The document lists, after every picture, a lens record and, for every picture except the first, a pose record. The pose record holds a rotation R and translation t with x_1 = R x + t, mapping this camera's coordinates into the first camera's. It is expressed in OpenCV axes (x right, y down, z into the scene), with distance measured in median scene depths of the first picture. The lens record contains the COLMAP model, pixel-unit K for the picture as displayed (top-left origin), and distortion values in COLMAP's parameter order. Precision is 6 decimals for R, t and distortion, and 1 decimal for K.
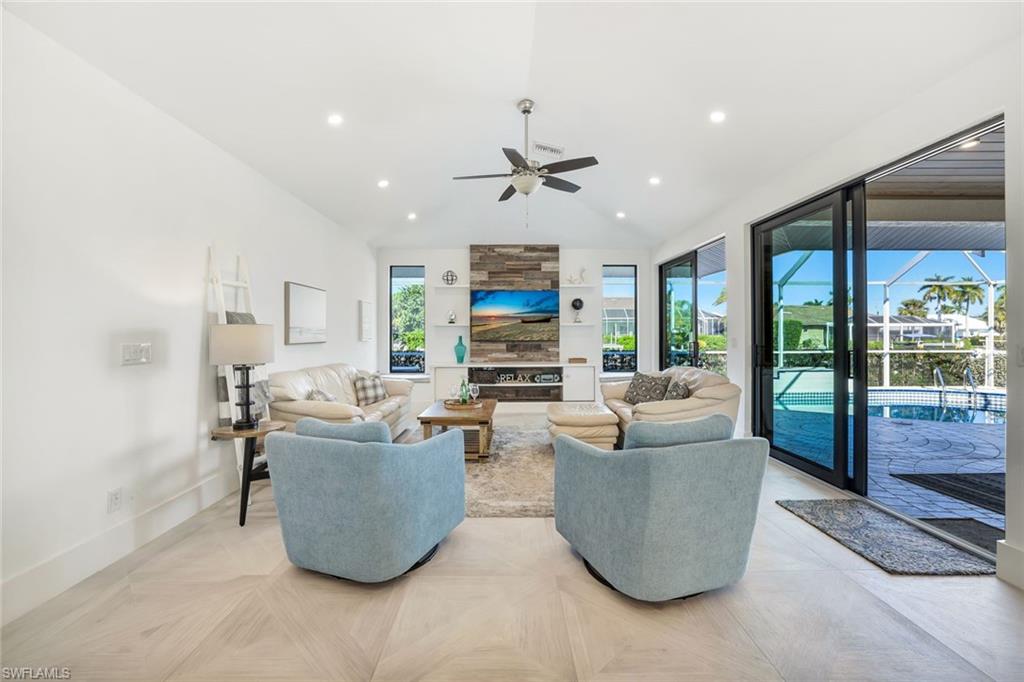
lens RADIAL K [[437.3, 0, 508.8], [0, 437.3, 331.6], [0, 0, 1]] dist [-0.046143, 0.015841]
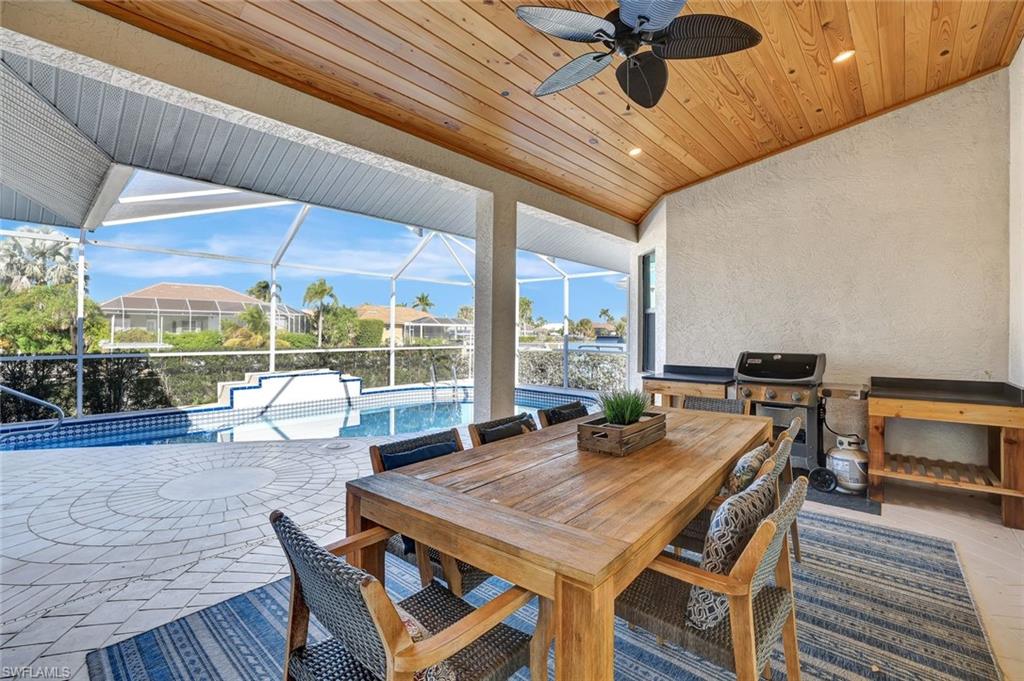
lens RADIAL K [[437.3, 0, 508.8], [0, 437.3, 331.1], [0, 0, 1]] dist [-0.046143, 0.015841]
pose [[0.664867, 0.009117, 0.746906, 0.483287], [-0.011463, 0.999932, -0.002001, 0.009279], [-0.746874, -0.007232, 0.664926, 0.239359]]
